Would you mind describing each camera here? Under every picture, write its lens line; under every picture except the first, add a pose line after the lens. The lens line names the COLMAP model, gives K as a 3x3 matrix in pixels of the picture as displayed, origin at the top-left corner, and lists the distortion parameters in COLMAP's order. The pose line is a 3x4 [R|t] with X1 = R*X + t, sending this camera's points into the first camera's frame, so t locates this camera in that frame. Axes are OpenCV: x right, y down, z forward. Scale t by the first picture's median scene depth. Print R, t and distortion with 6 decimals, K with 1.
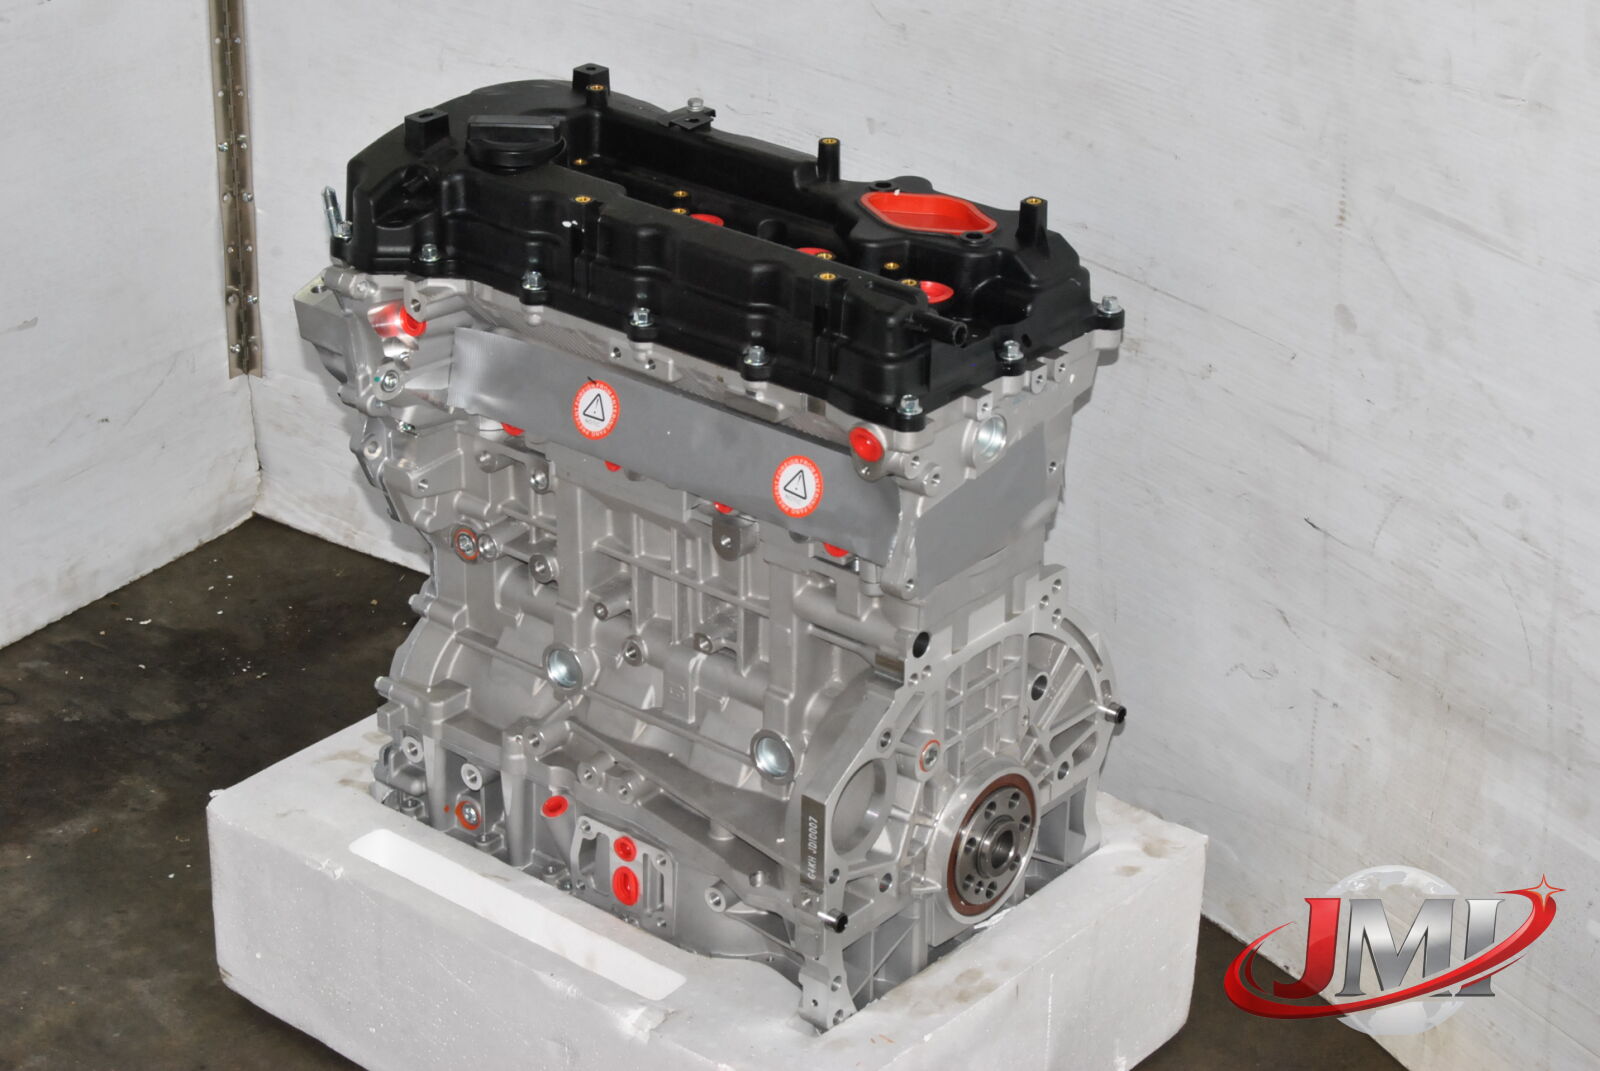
lens RADIAL K [[3365.1, 0, 777.5], [0, 3365.1, 530.1], [0, 0, 1]] dist [0.006180, -0.152332]
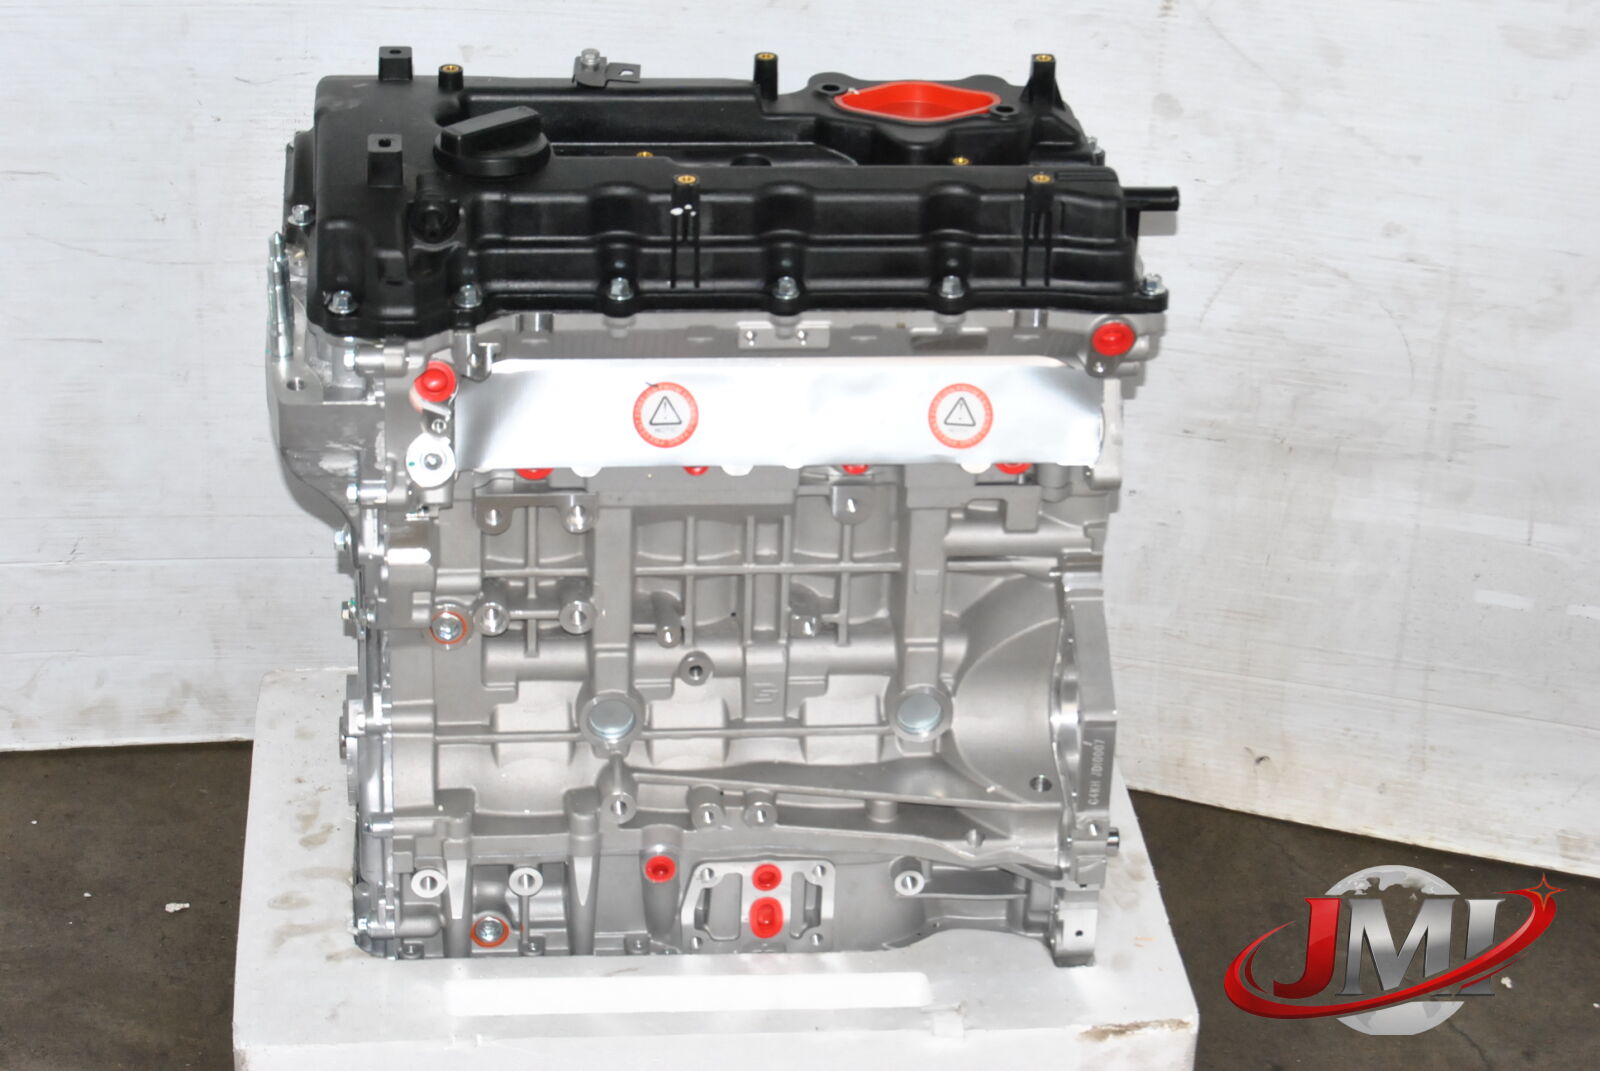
lens RADIAL K [[3736.2, 0, 800.0], [0, 3736.2, 535.5], [0, 0, 1]] dist [0.031784, -0.400691]
pose [[0.705272, -0.319182, 0.633019, -0.561514], [0.285352, 0.945198, 0.158667, -0.128883], [-0.648972, 0.068729, 0.757701, 0.204473]]
